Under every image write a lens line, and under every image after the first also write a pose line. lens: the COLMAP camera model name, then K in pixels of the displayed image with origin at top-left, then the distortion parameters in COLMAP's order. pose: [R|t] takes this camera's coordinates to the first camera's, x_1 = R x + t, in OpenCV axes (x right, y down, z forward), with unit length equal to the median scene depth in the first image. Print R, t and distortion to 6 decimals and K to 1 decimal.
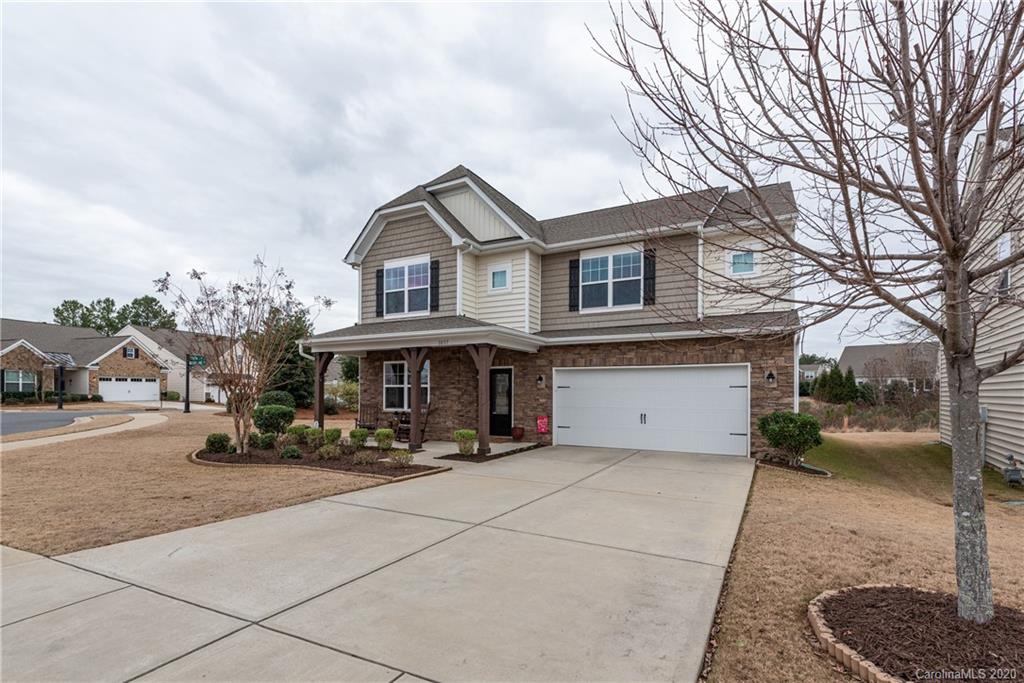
lens RADIAL K [[499.1, 0, 508.5], [0, 499.1, 389.7], [0, 0, 1]] dist [0.027330, 0.001910]
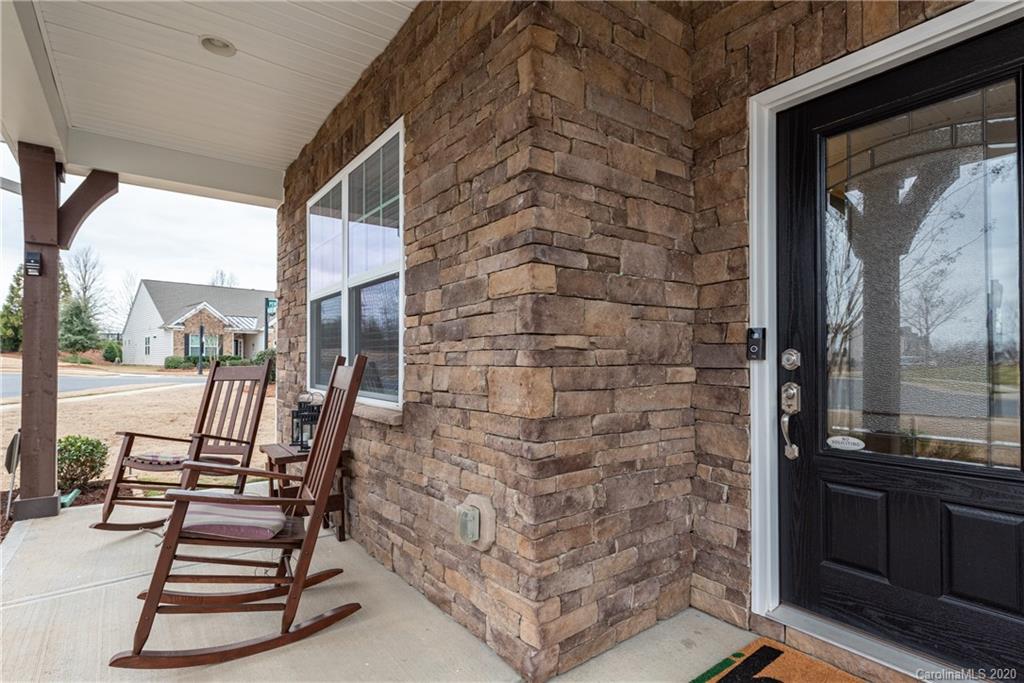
lens RADIAL K [[512.0, 0, 515.4], [0, 512.0, 348.3], [0, 0, 1]] dist [0.001065, 0.000070]
pose [[0.910631, -0.014370, -0.412971, -0.052010], [0.007734, 0.999813, -0.017736, 0.025578], [0.413149, 0.012957, 0.910571, 0.873296]]
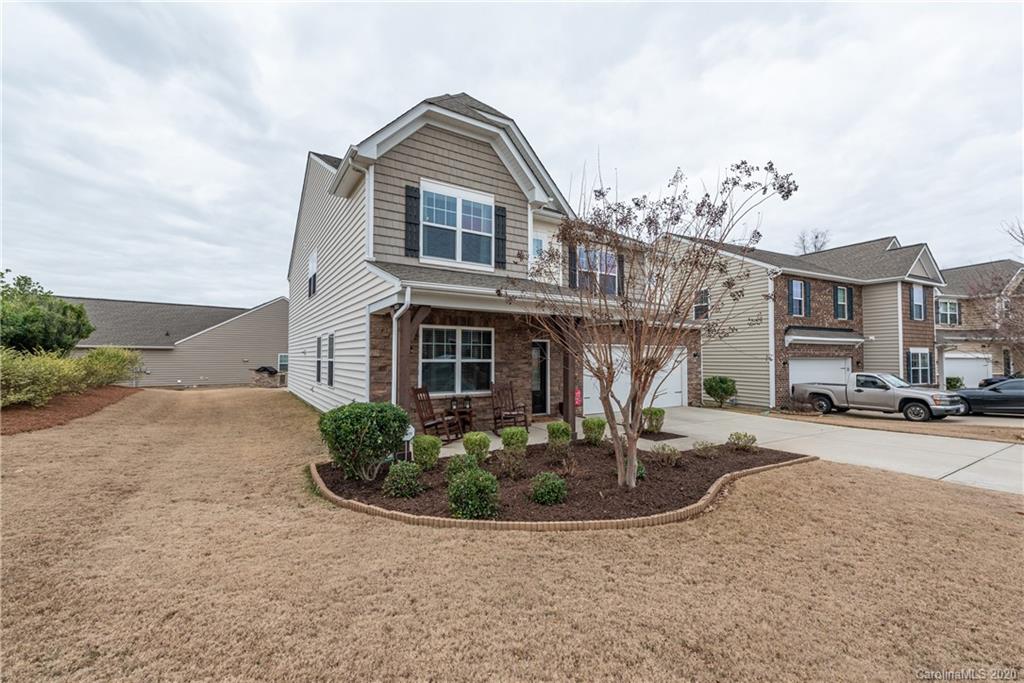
lens RADIAL K [[416.1, 0, 519.6], [0, 416.1, 345.7], [0, 0, 1]] dist [0.018873, 0.000024]
pose [[0.473844, 0.026481, 0.880210, -0.736547], [-0.003816, 0.999600, -0.028019, -0.013248], [-0.880600, 0.009918, 0.473756, 0.665530]]
